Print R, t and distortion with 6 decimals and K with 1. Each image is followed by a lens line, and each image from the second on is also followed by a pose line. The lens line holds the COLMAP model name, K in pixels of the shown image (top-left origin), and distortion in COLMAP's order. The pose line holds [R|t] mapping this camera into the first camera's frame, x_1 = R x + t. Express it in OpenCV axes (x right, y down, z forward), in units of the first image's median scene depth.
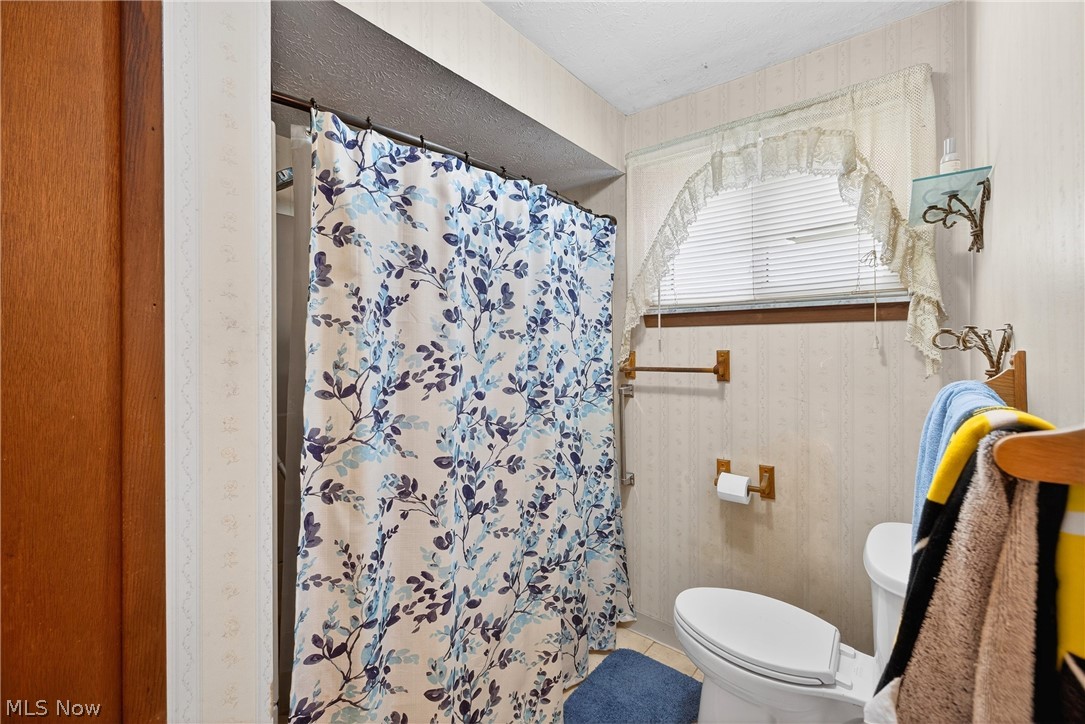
lens RADIAL K [[455.4, 0, 537.0], [0, 455.4, 349.8], [0, 0, 1]] dist [0.007838, -0.000730]
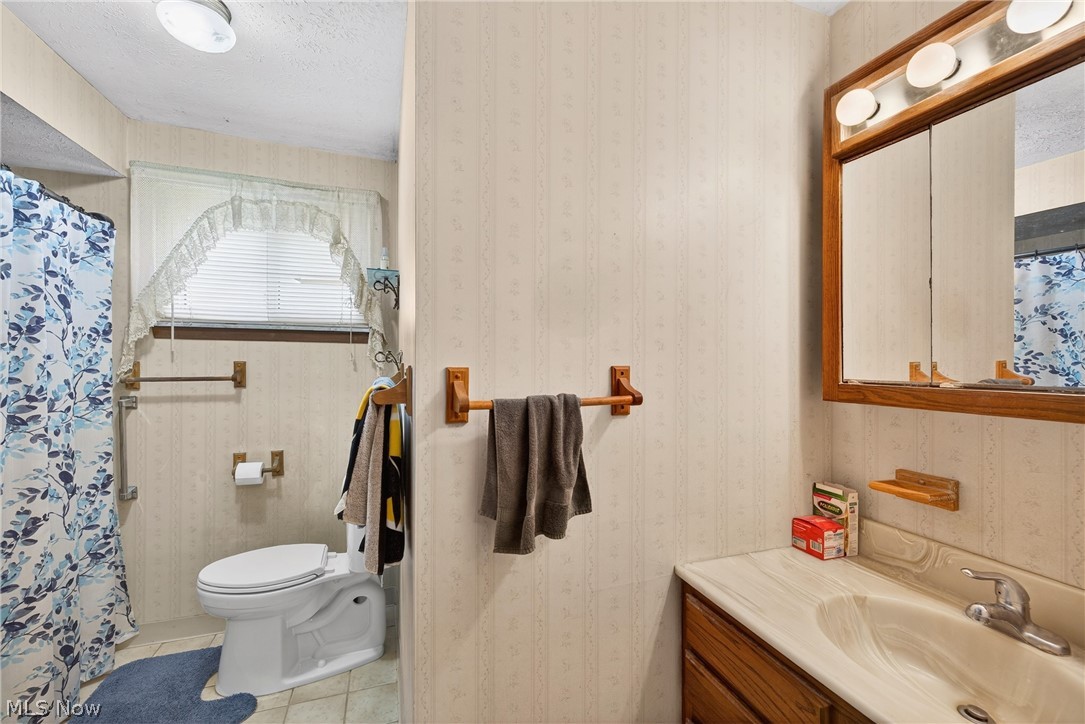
lens RADIAL K [[451.8, 0, 541.2], [0, 451.8, 360.4], [0, 0, 1]] dist [0.001379, 0.000475]
pose [[0.525914, 0.006141, 0.850515, -0.191260], [-0.006390, 0.999974, -0.003269, -0.002825], [-0.850514, -0.003716, 0.525940, -0.302755]]
